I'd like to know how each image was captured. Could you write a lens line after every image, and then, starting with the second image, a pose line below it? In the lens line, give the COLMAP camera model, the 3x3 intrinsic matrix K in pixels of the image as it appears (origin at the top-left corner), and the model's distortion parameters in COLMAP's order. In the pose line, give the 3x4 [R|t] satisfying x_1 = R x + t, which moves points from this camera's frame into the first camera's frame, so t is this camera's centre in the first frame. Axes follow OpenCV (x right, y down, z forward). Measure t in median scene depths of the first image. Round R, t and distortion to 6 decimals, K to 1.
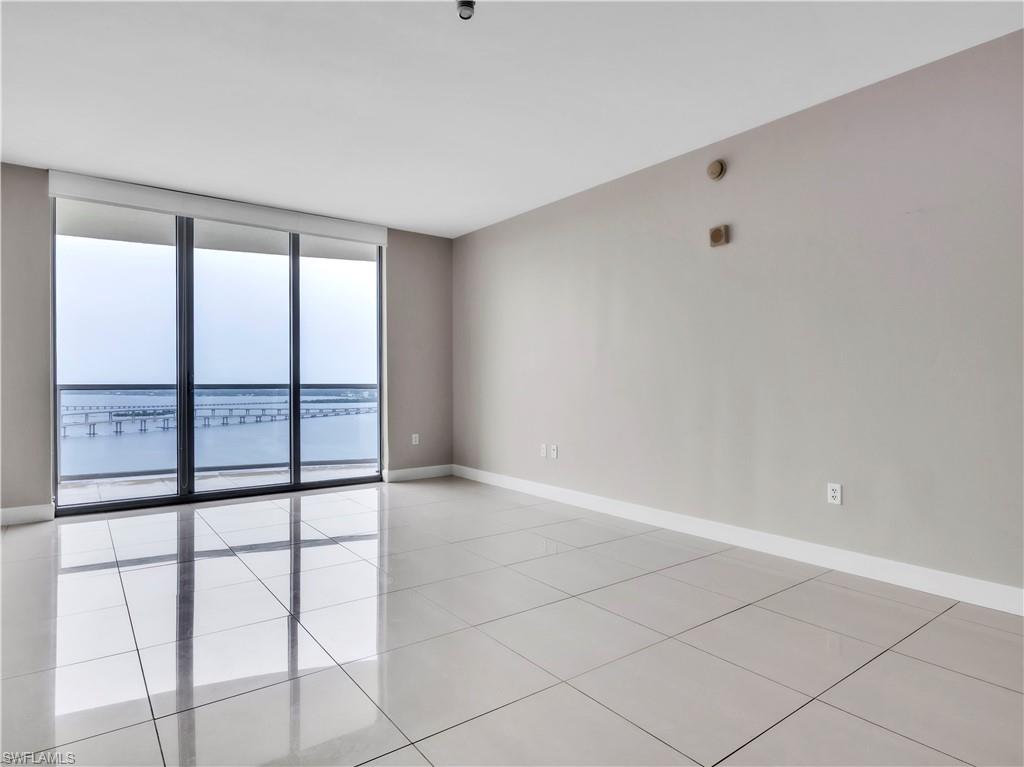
lens RADIAL K [[587.1, 0, 516.8], [0, 587.1, 384.7], [0, 0, 1]] dist [0.000997, 0.001512]
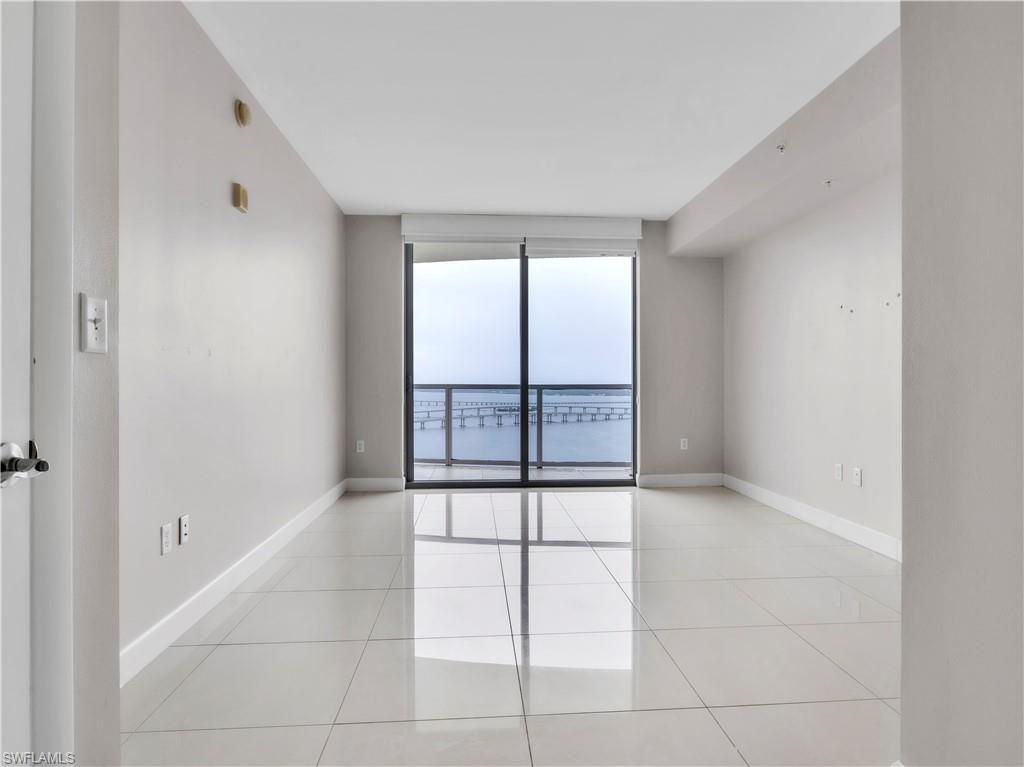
lens RADIAL K [[587.1, 0, 516.8], [0, 587.1, 384.7], [0, 0, 1]] dist [0.000997, 0.001512]
pose [[0.840222, 0.002000, -0.542239, 0.106284], [-0.002739, 0.999996, -0.000557, 0.000721], [0.542235, 0.001953, 0.840224, 0.078891]]
